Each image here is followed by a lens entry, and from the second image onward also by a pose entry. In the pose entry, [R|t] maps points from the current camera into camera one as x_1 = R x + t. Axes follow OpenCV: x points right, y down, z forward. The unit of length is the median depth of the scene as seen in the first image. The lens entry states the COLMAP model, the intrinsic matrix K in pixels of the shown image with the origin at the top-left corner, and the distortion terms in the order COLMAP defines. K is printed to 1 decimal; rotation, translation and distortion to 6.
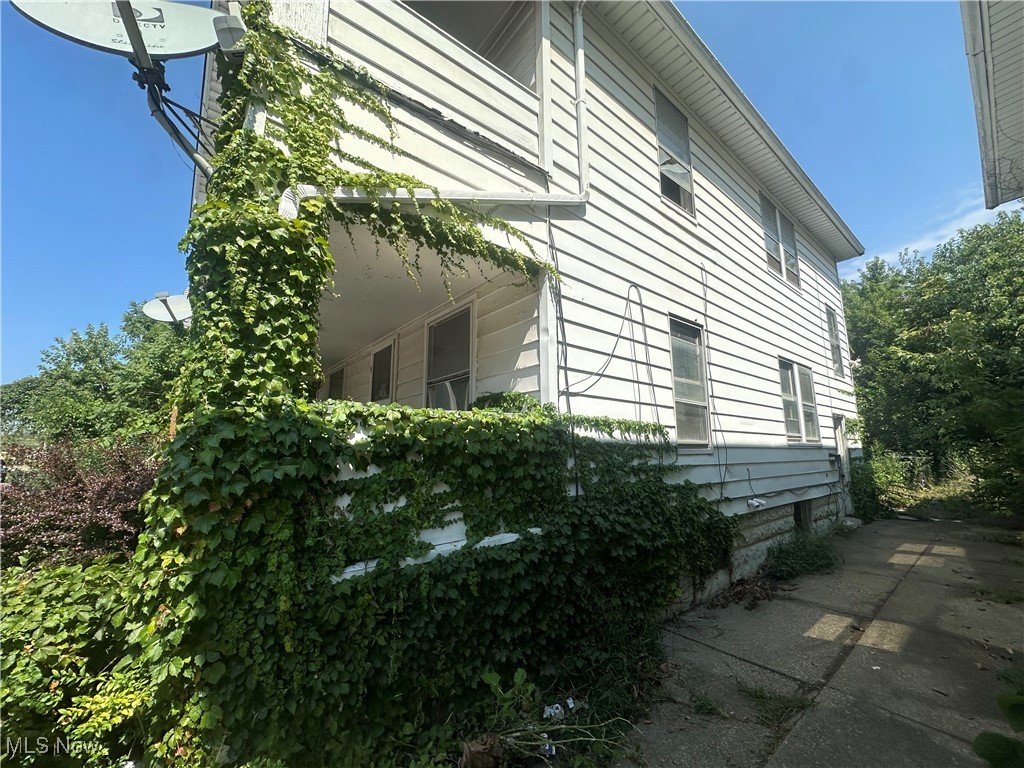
lens RADIAL K [[407.7, 0, 510.1], [0, 407.7, 386.5], [0, 0, 1]] dist [-0.003999, 0.000063]
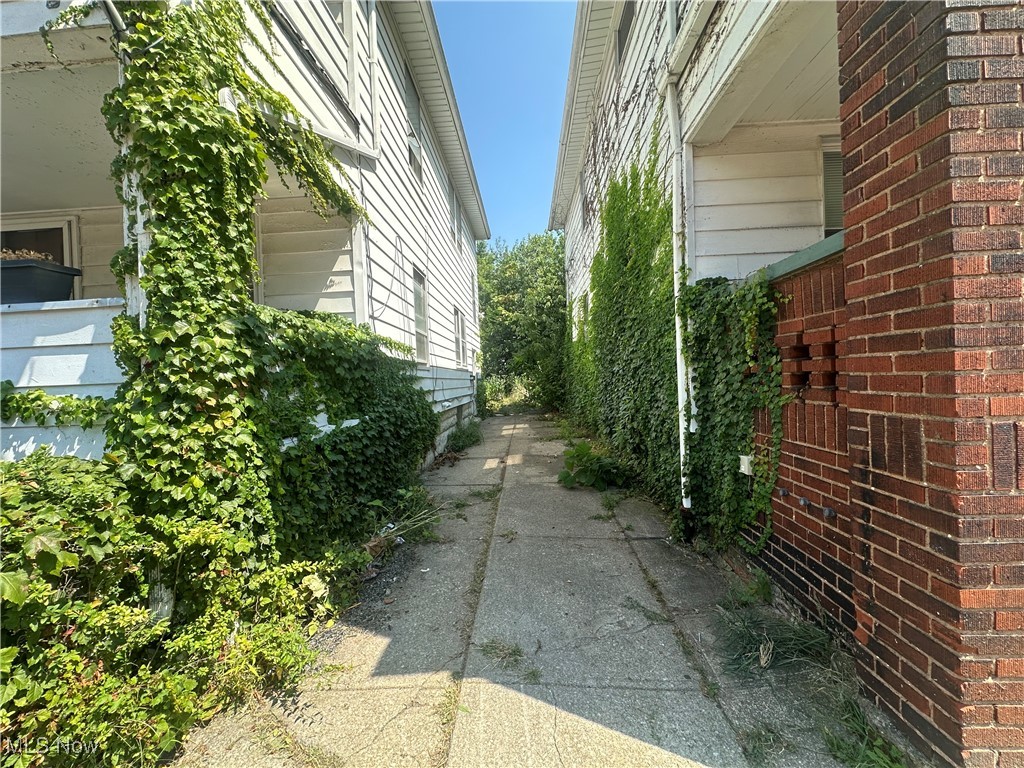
lens RADIAL K [[407.7, 0, 511.2], [0, 407.7, 385.1], [0, 0, 1]] dist [-0.003999, 0.000063]
pose [[0.658691, -0.030794, 0.751784, -0.383133], [-0.082786, 0.990130, 0.113092, 0.033760], [-0.747846, -0.136729, 0.649640, -0.134778]]
